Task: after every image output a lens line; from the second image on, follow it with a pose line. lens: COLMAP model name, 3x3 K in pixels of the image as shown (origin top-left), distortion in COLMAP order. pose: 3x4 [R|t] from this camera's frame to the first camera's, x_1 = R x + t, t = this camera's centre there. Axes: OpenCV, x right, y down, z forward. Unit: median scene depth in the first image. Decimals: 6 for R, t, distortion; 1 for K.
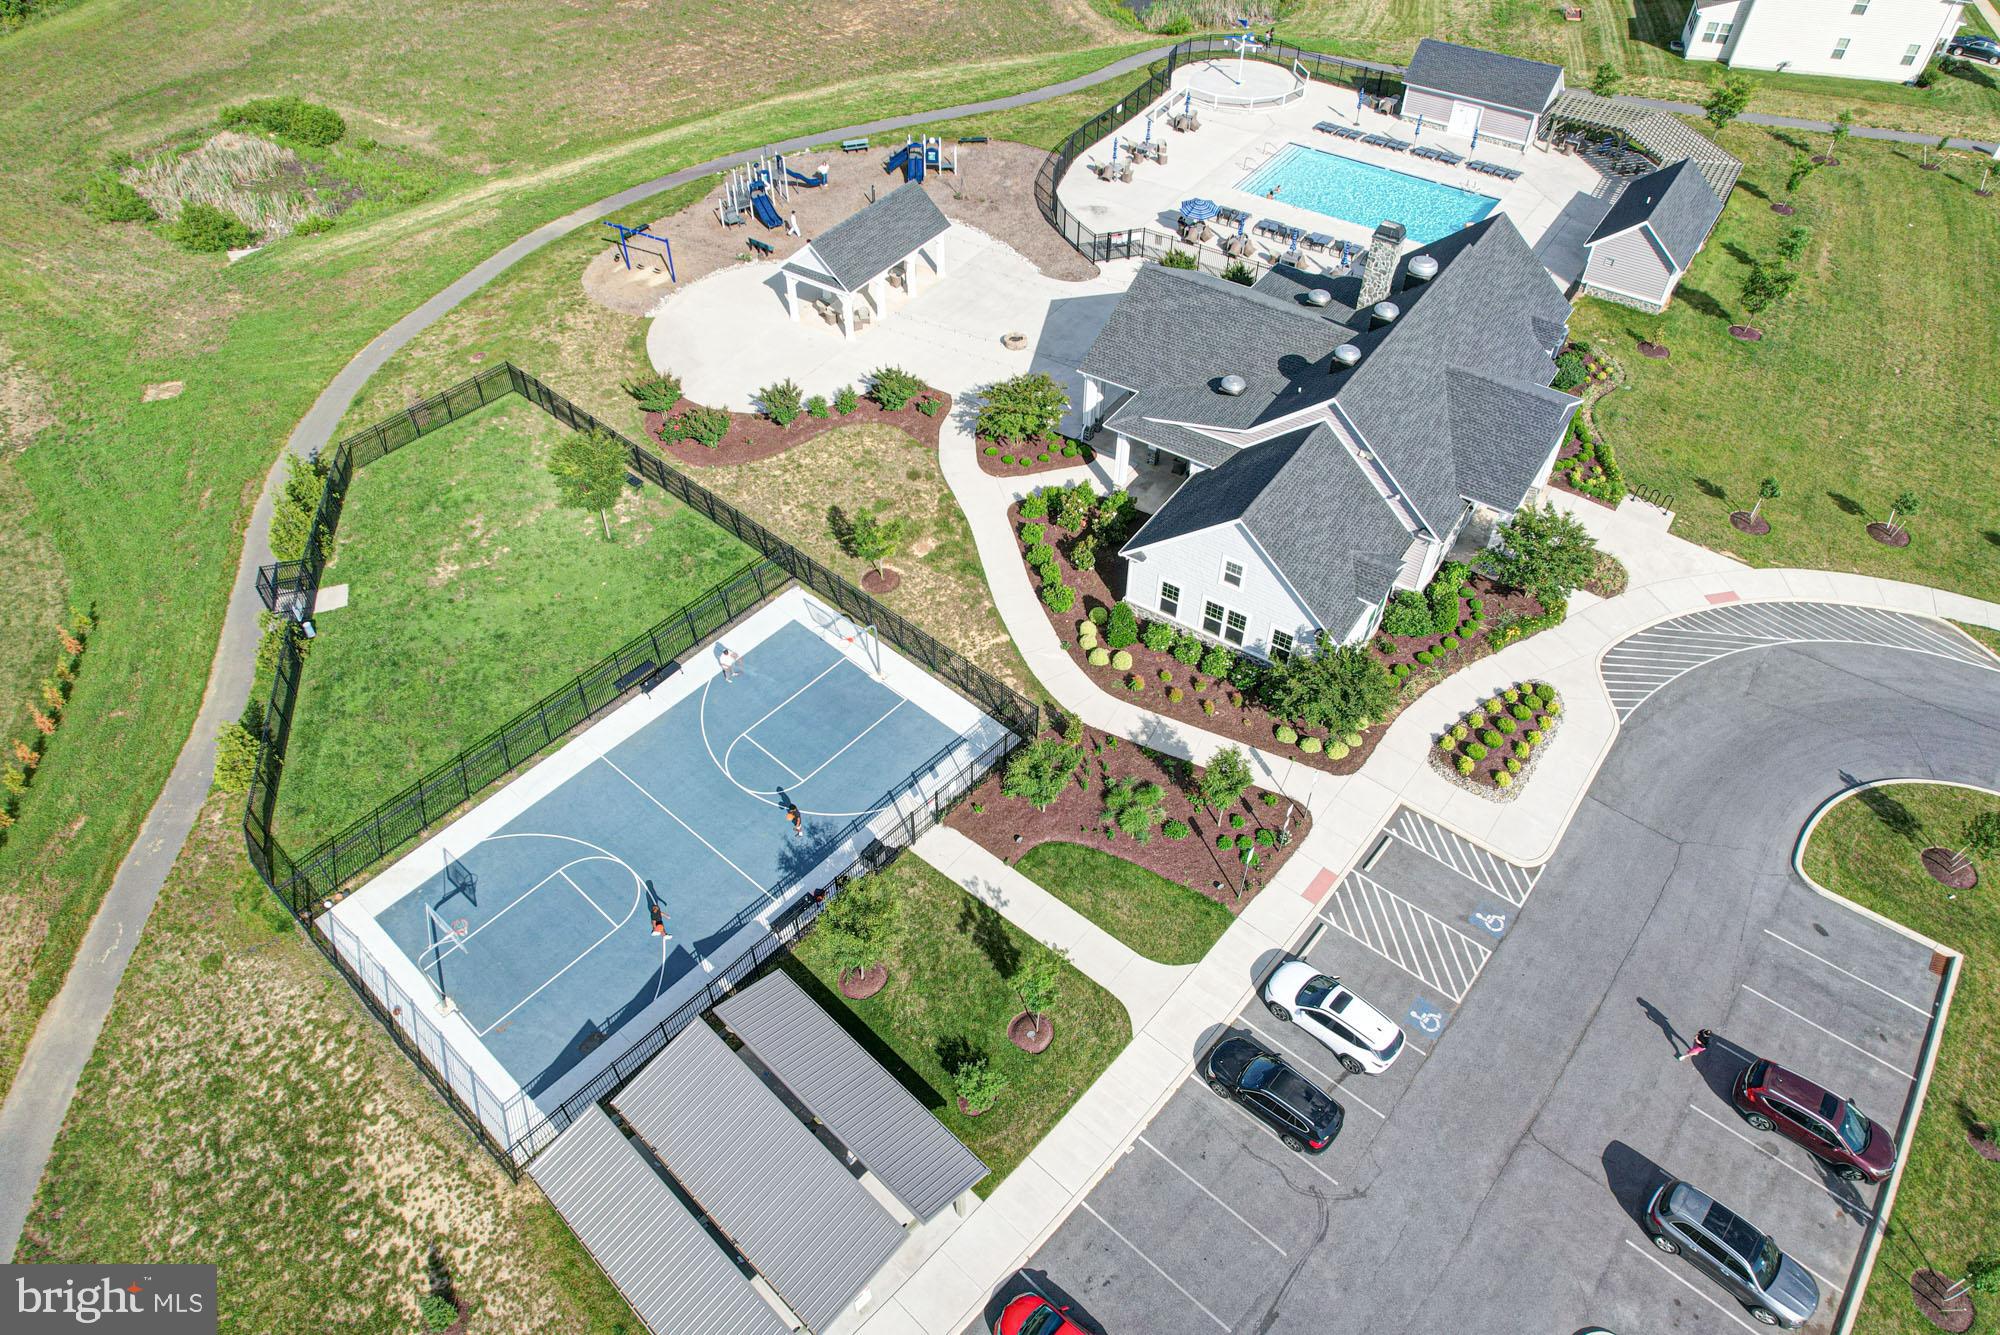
lens RADIAL K [[1277.1, 0, 992.3], [0, 1277.1, 689.8], [0, 0, 1]] dist [-0.088289, 0.084125]
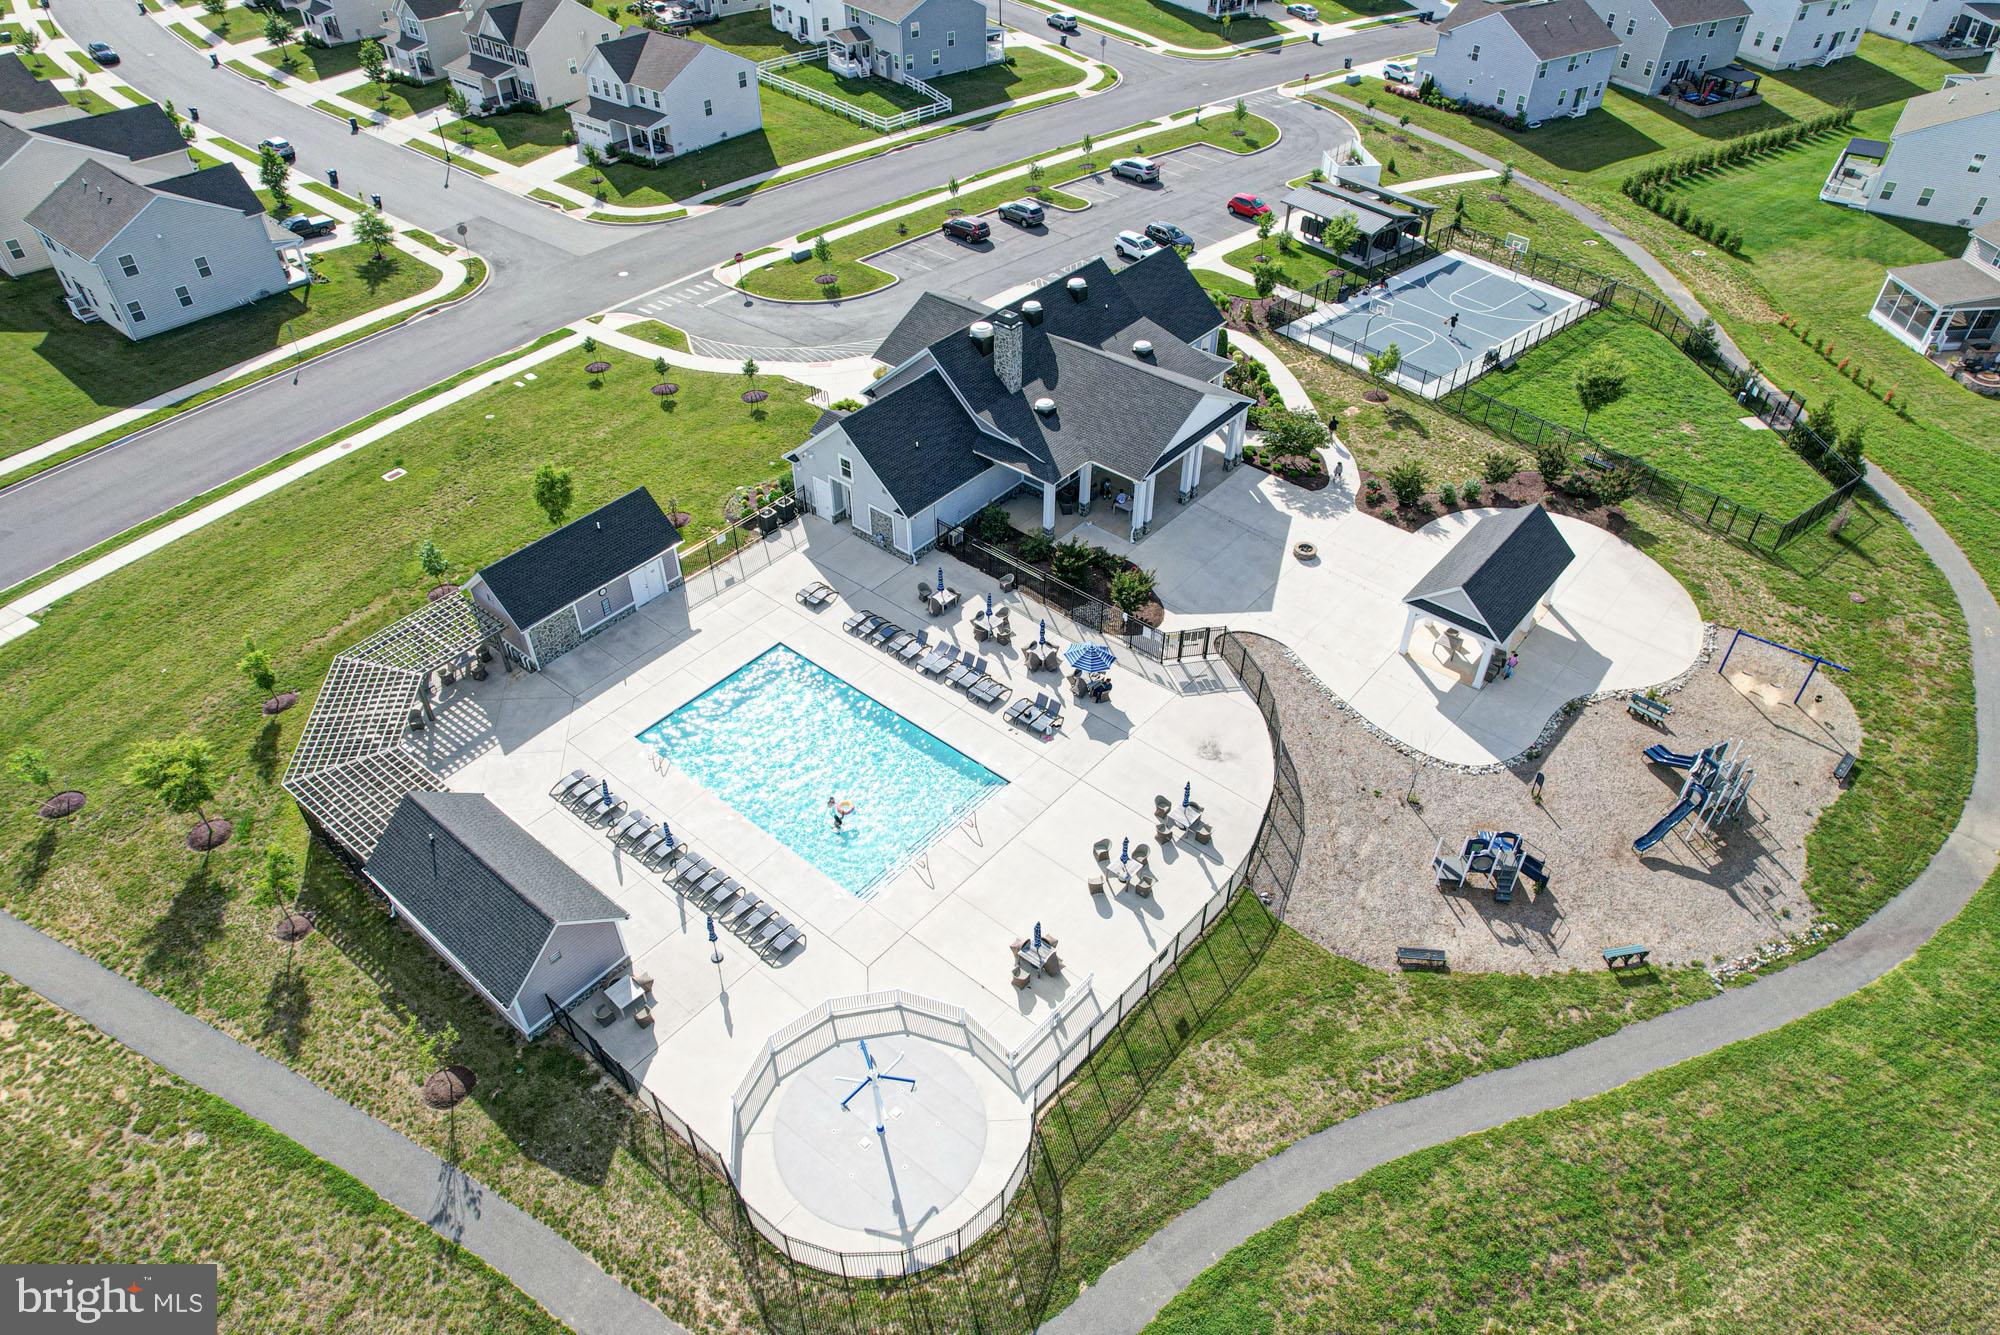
lens RADIAL K [[1277.1, 0, 992.3], [0, 1277.1, 689.8], [0, 0, 1]] dist [-0.088289, 0.084125]
pose [[-0.993962, -0.068428, 0.085768, 0.198524], [0.082886, 0.043899, 0.995592, -1.498264], [-0.071892, 0.996690, -0.037962, 1.353771]]
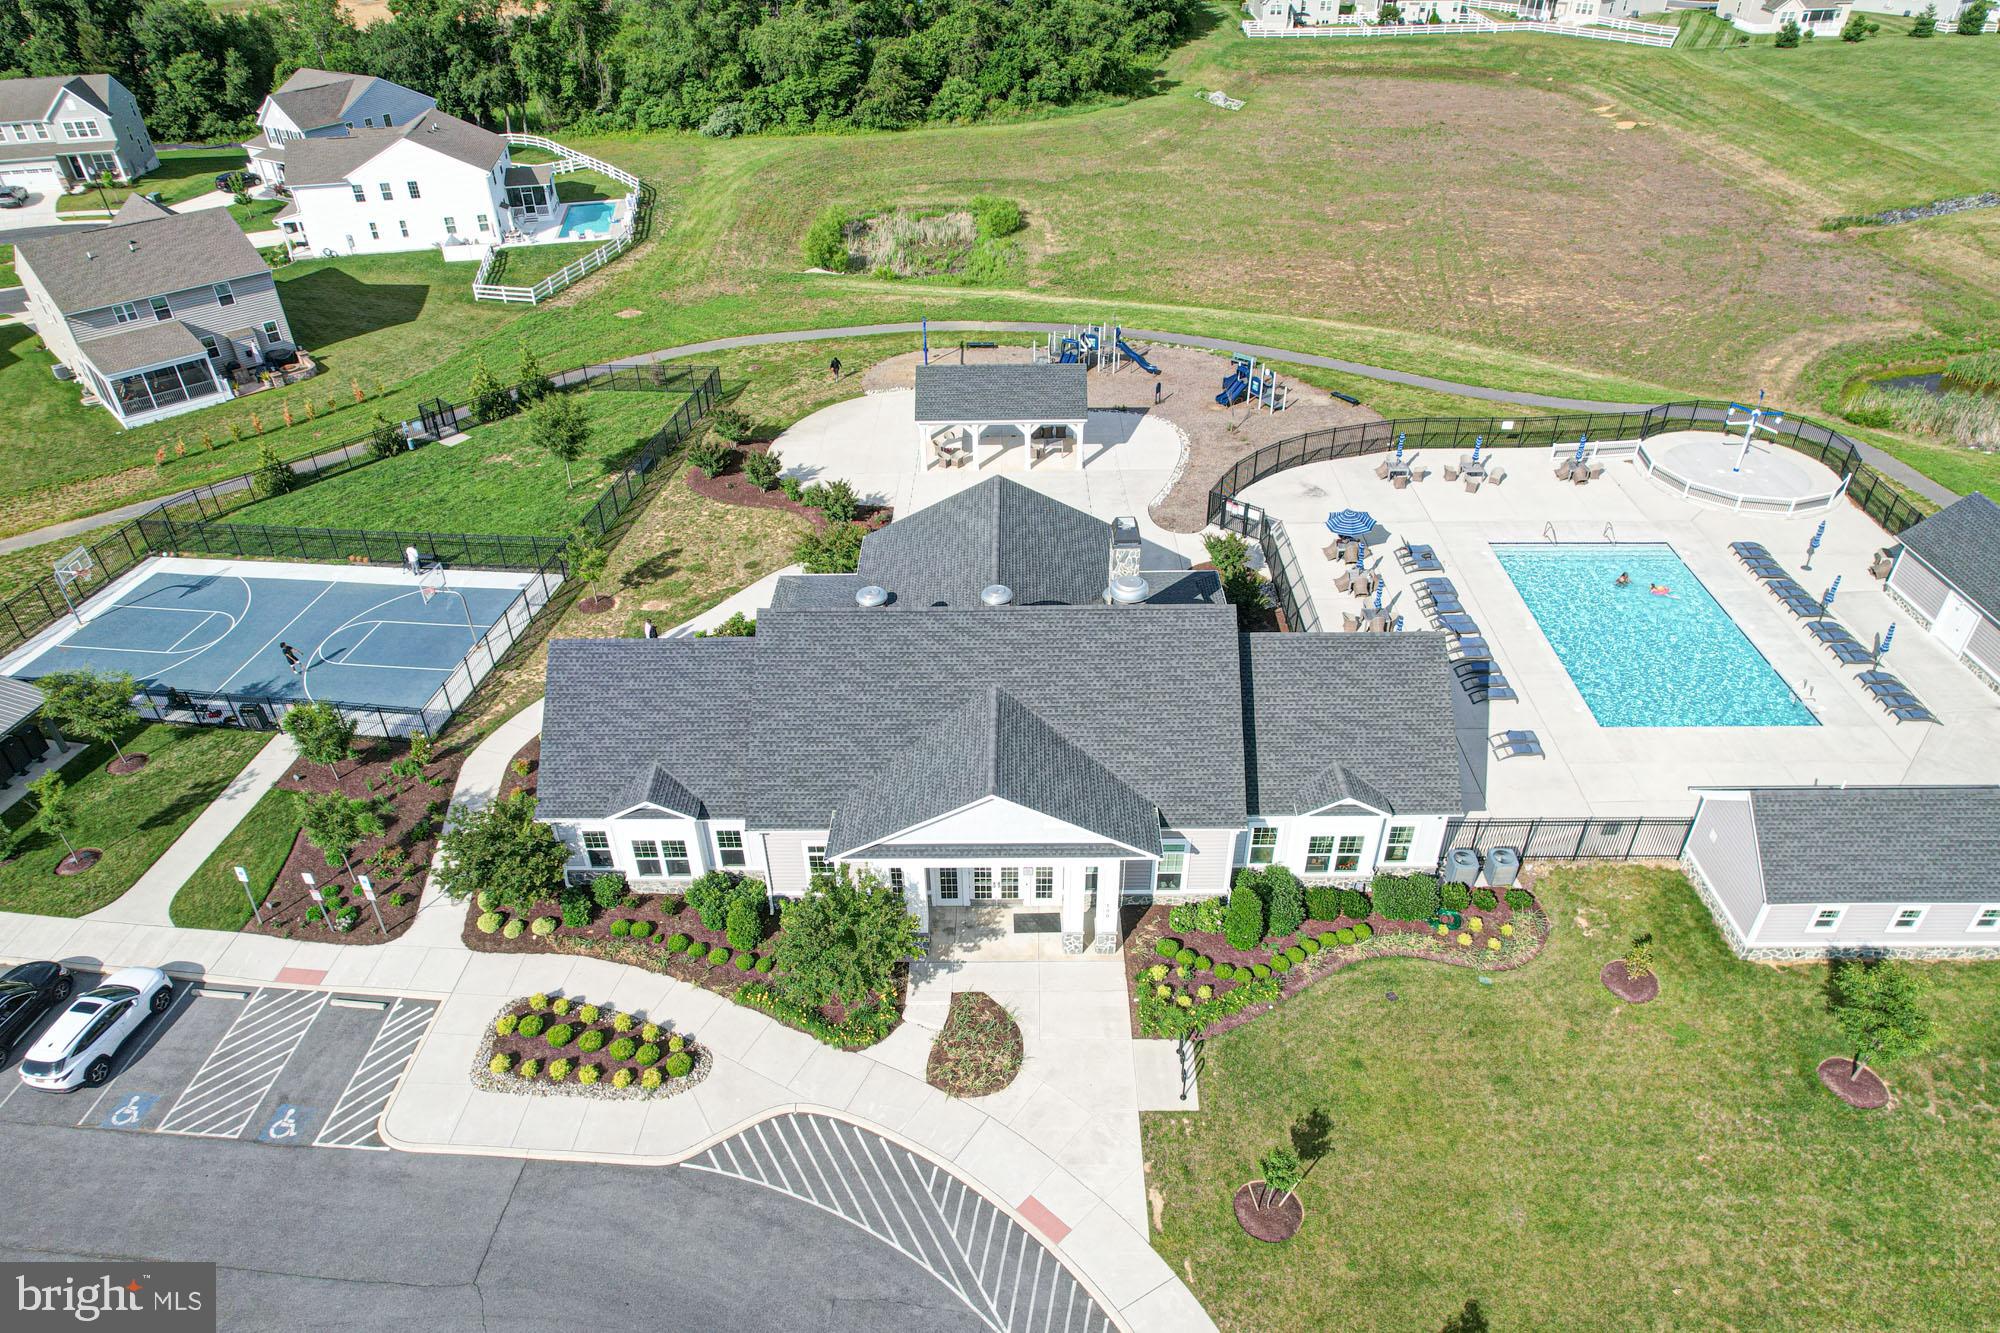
lens RADIAL K [[1260.9, 0, 1001.1], [0, 1260.9, 723.7], [0, 0, 1]] dist [-0.079914, 0.070835]
pose [[0.555458, 0.494836, -0.668284, 0.804379], [-0.590892, 0.800342, 0.101488, -0.295723], [0.585076, 0.338512, 0.736951, 0.434790]]
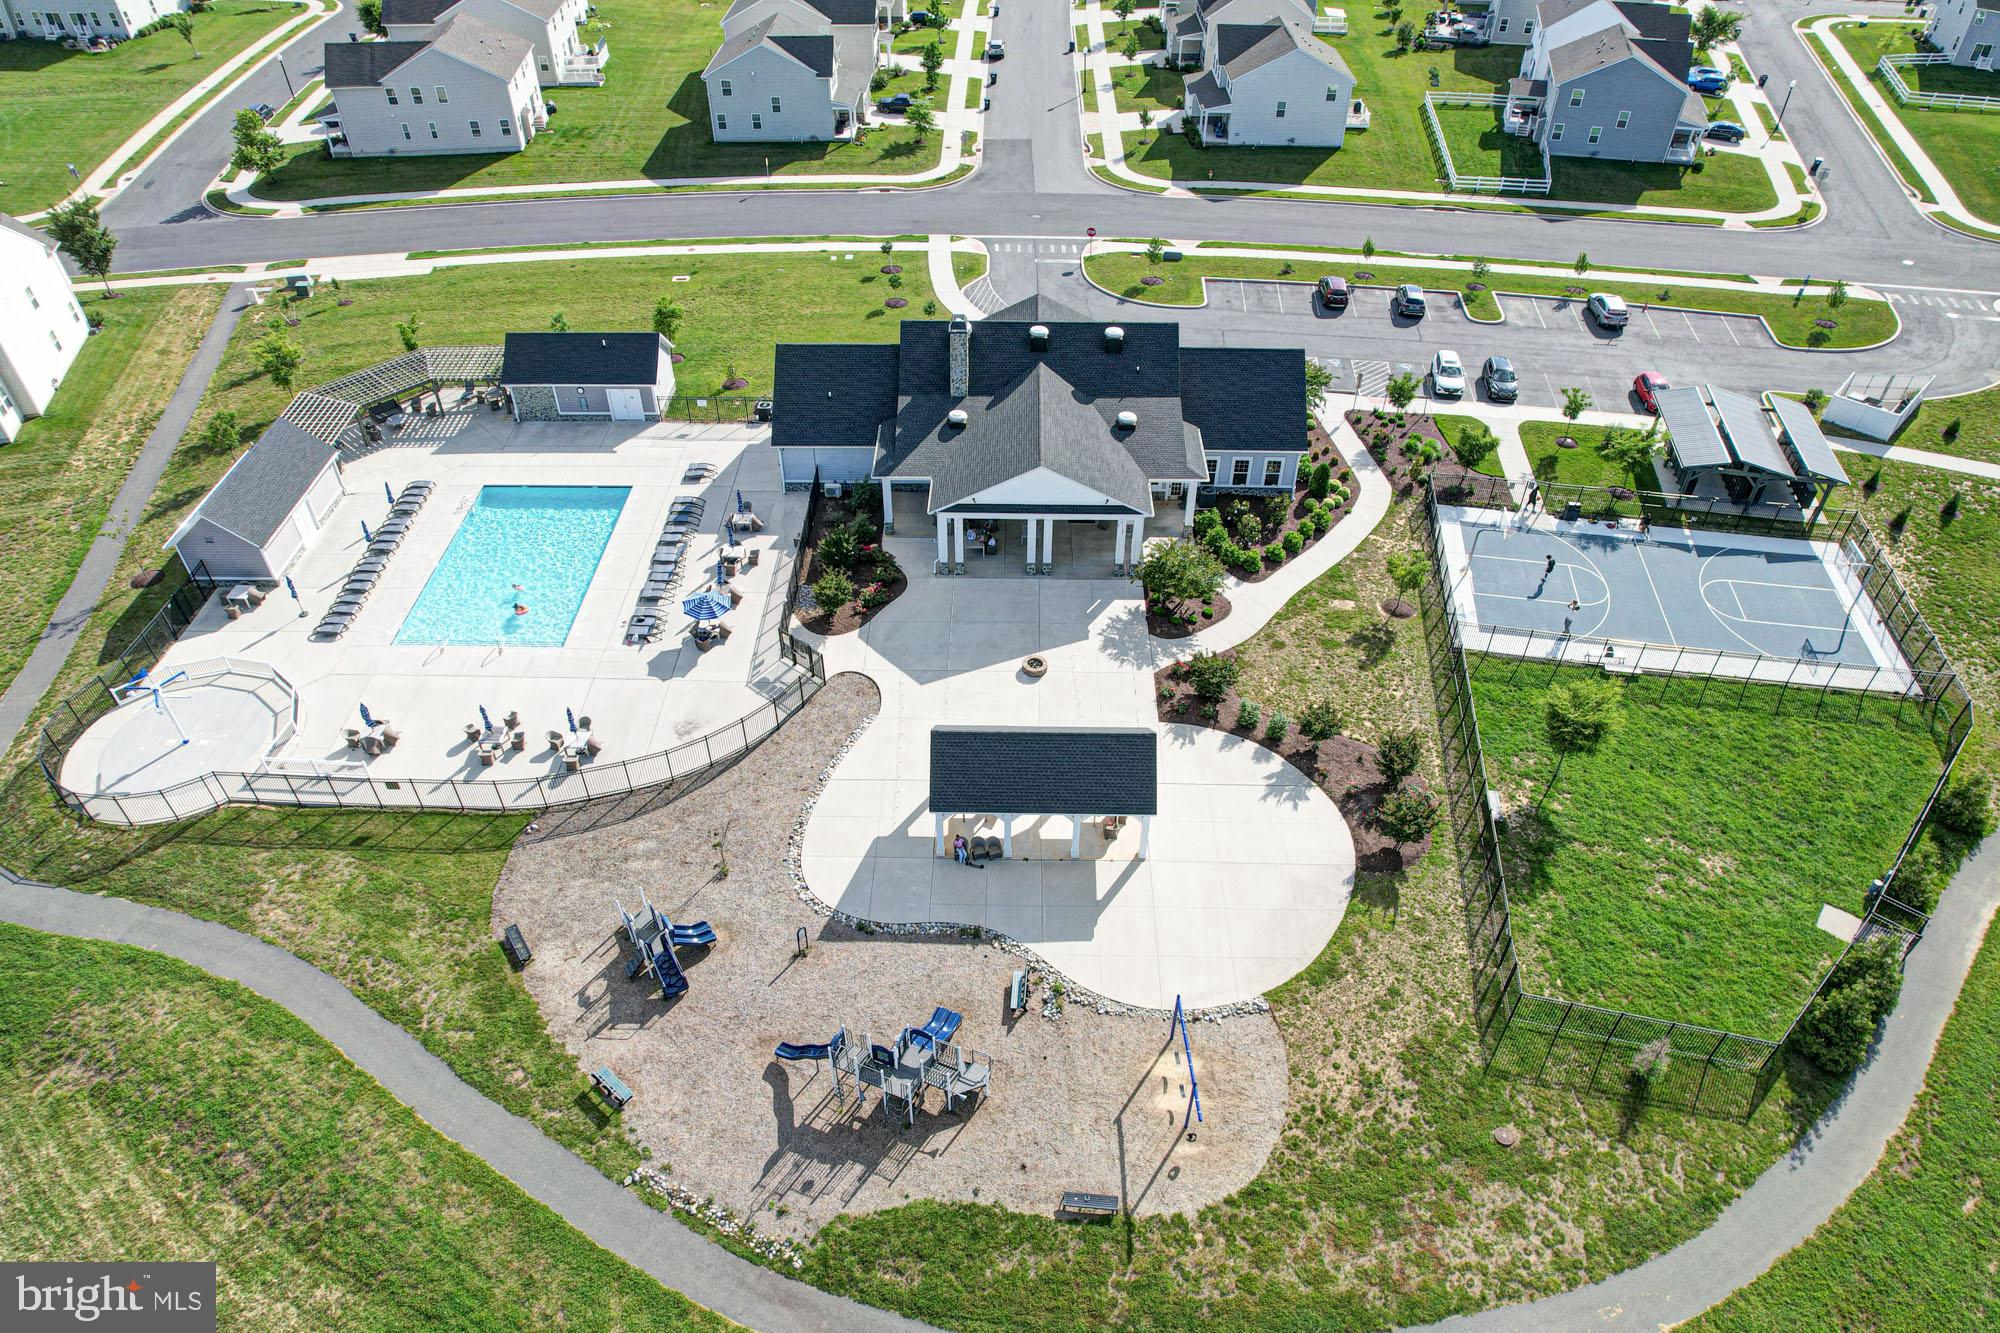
lens RADIAL K [[1277.1, 0, 992.3], [0, 1277.1, 688.8], [0, 0, 1]] dist [-0.088289, 0.084125]
pose [[-0.547097, -0.555007, 0.626619, -0.632416], [0.604537, 0.255804, 0.754387, -1.133703], [-0.578982, 0.791537, 0.195573, 0.990131]]
